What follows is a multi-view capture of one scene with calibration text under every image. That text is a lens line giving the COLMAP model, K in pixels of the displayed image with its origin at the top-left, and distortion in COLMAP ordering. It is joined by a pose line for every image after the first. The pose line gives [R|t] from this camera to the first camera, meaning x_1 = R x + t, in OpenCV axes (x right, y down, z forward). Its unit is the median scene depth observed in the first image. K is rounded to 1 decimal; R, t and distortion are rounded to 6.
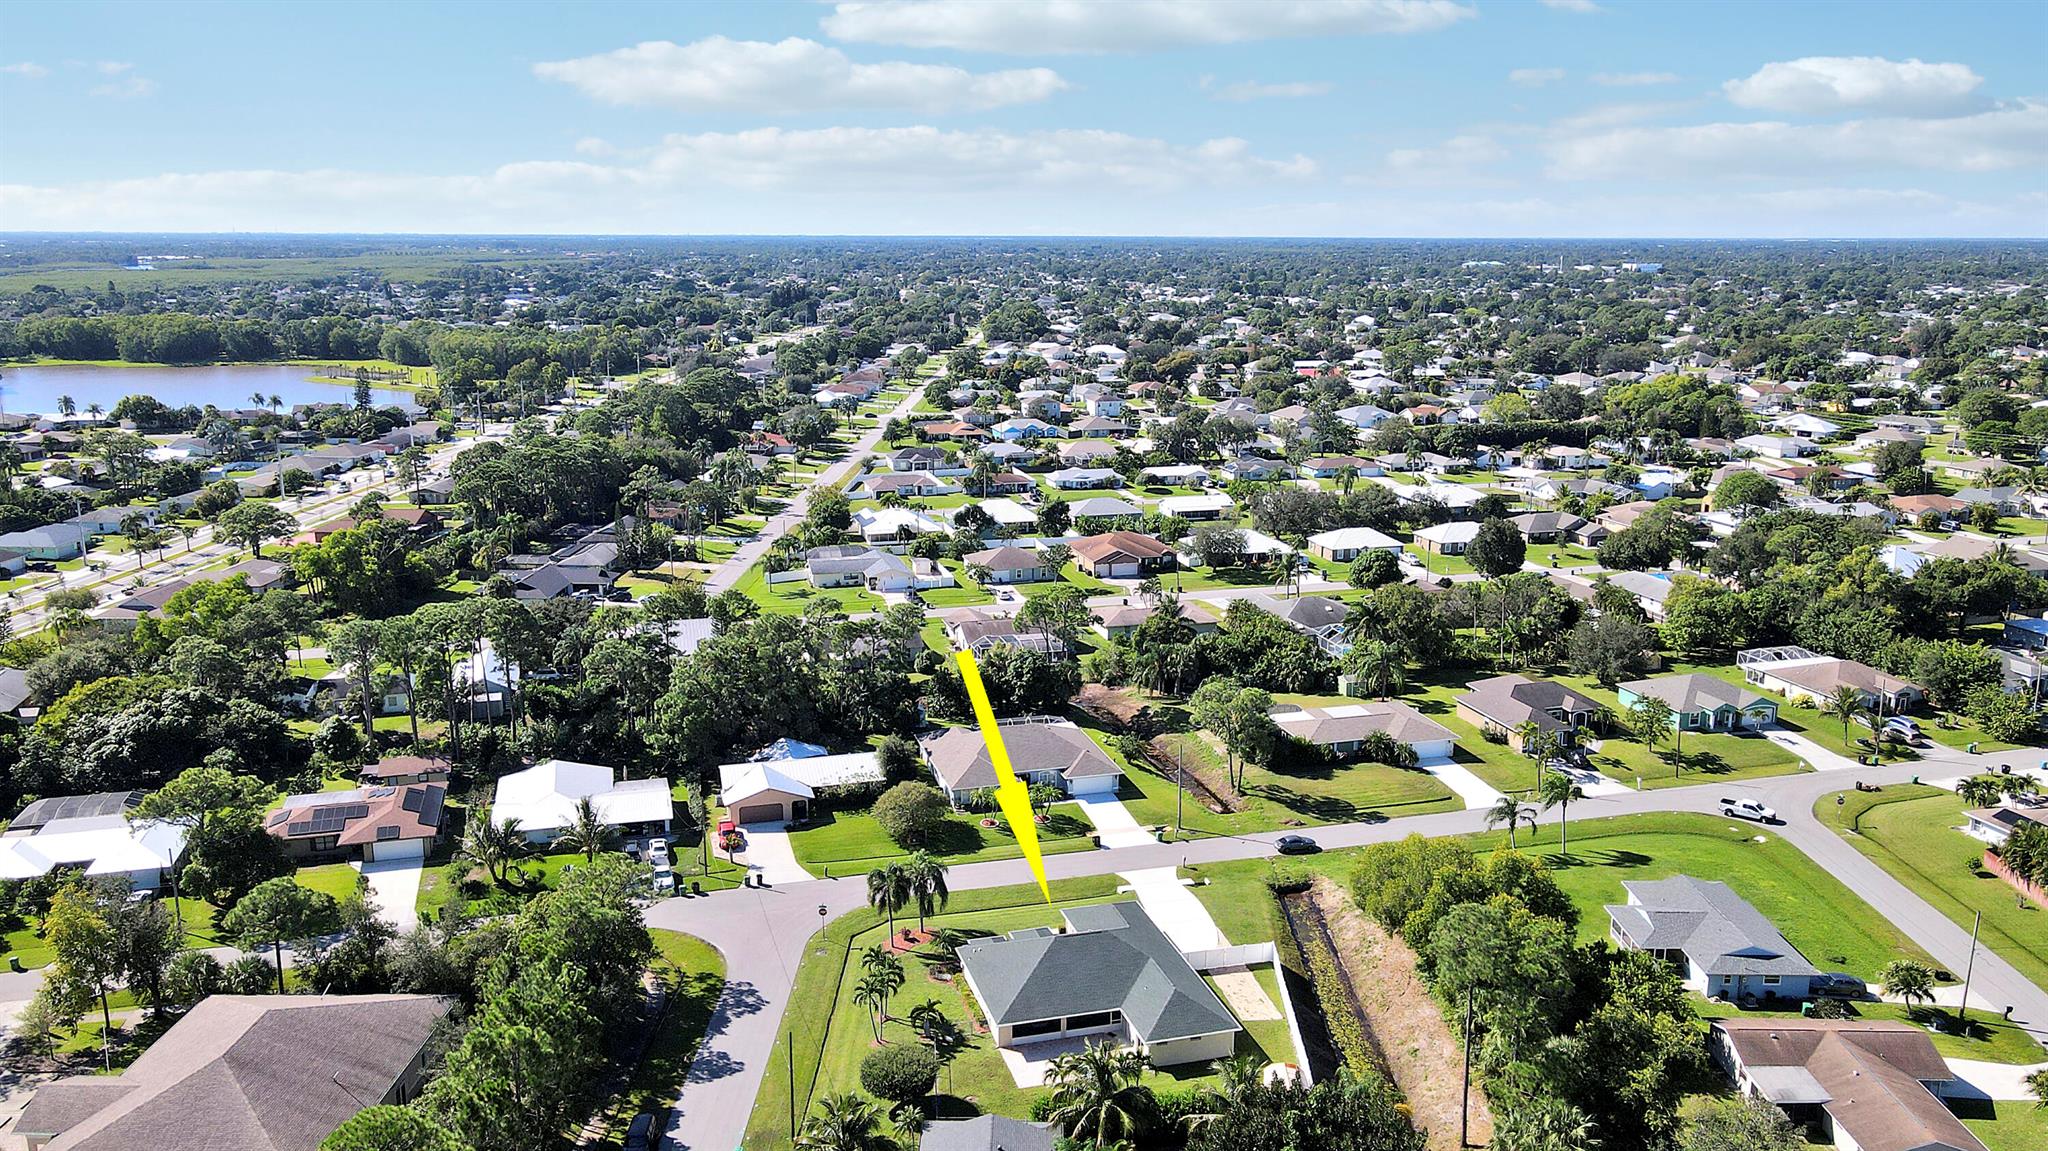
lens RADIAL K [[1513.4, 0, 1044.4], [0, 1513.4, 580.4], [0, 0, 1]] dist [0.005802, 0.004949]
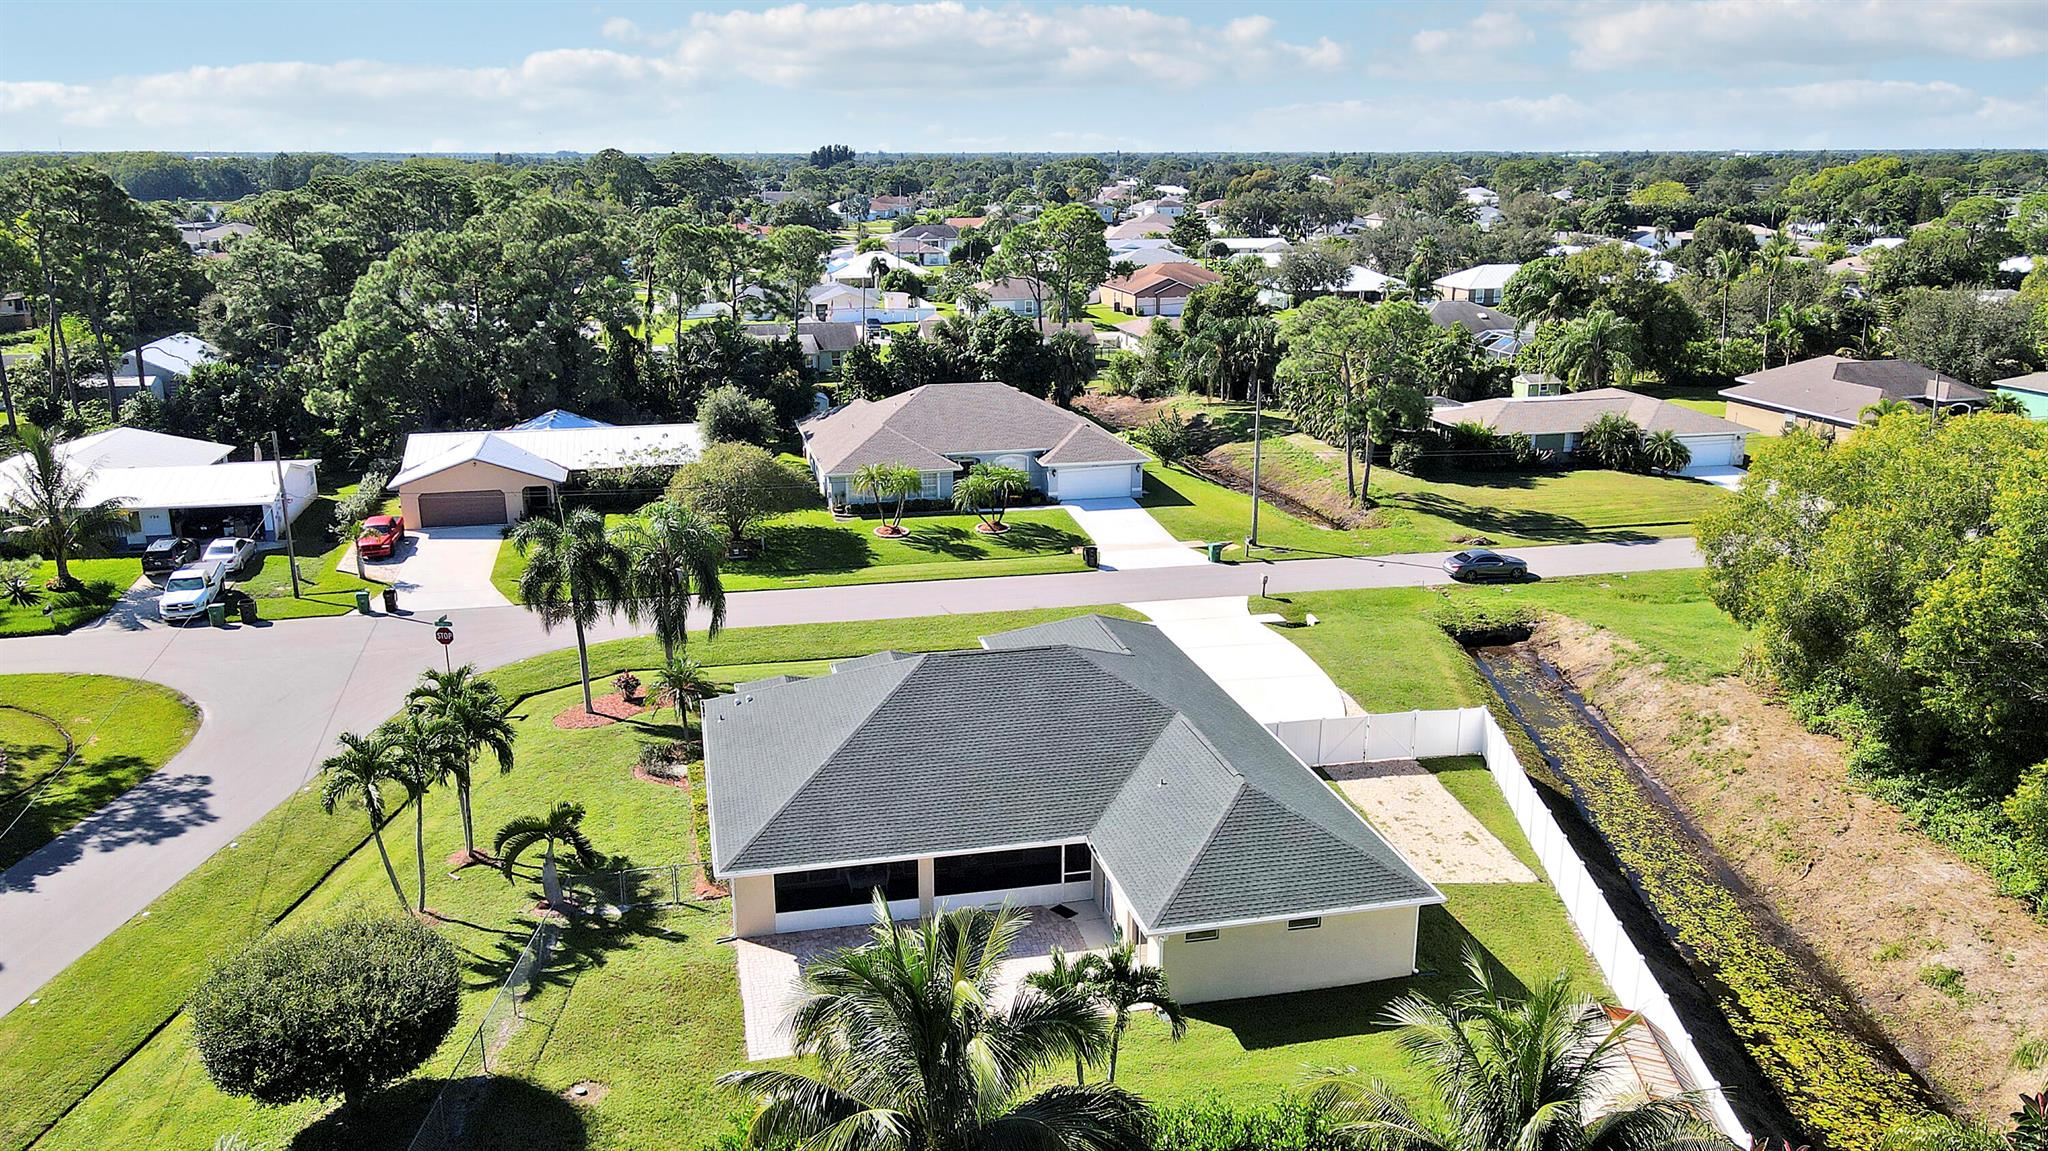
lens RADIAL K [[1523.5, 0, 1024.0], [0, 1523.5, 575.5], [0, 0, 1]] dist [0.012199, 0.004801]
pose [[0.998281, 0.008247, -0.058033, 0.038807], [-0.005401, 0.998783, 0.049034, 0.142400], [0.058366, -0.048636, 0.997110, 0.451318]]
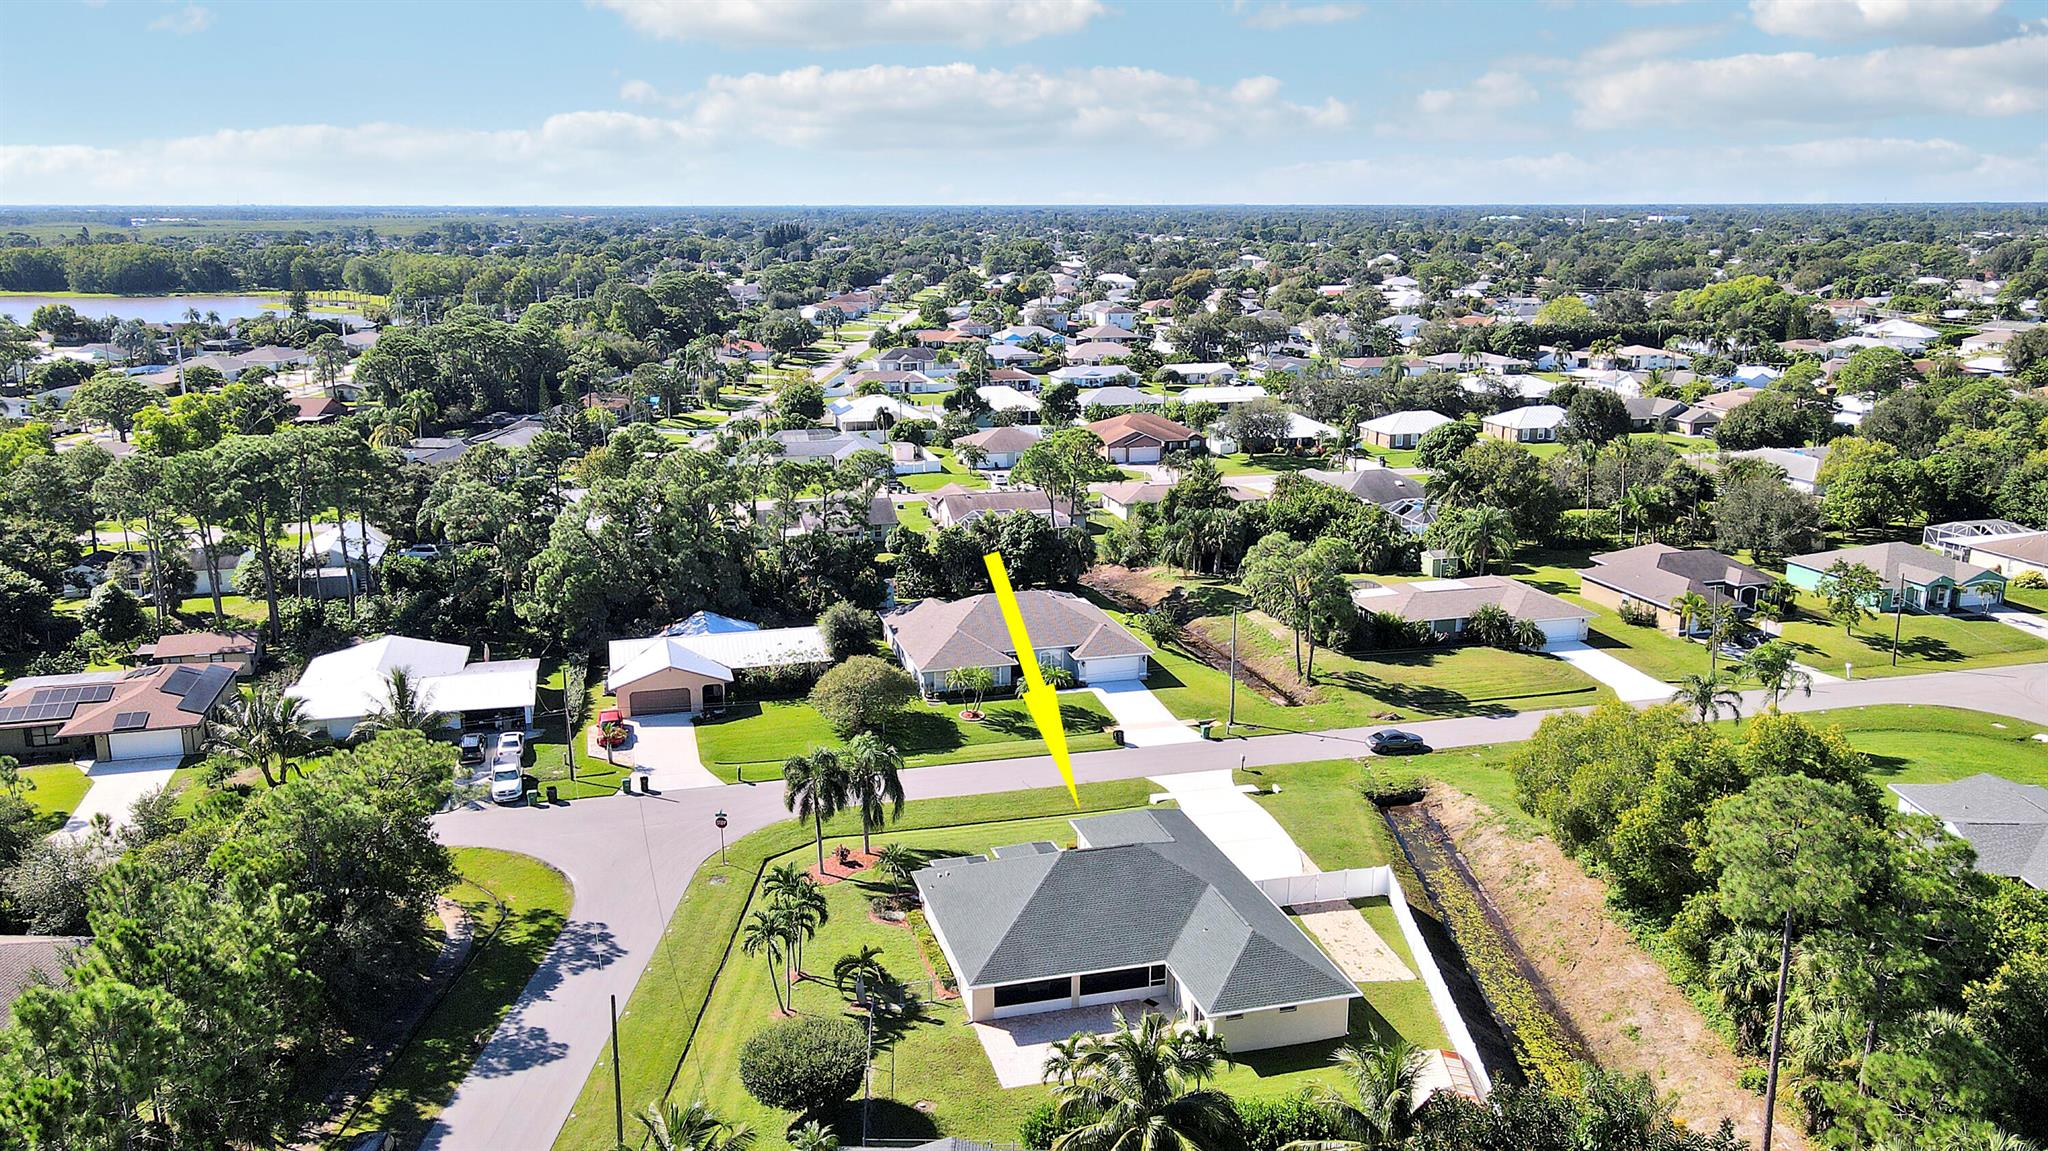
lens RADIAL K [[1523.5, 0, 1024.0], [0, 1523.5, 575.5], [0, 0, 1]] dist [0.012199, 0.004801]
pose [[0.999842, -0.001422, -0.017718, 0.001863], [0.001708, 0.999868, 0.016149, 0.077167], [0.017692, -0.016177, 0.999713, 0.253063]]
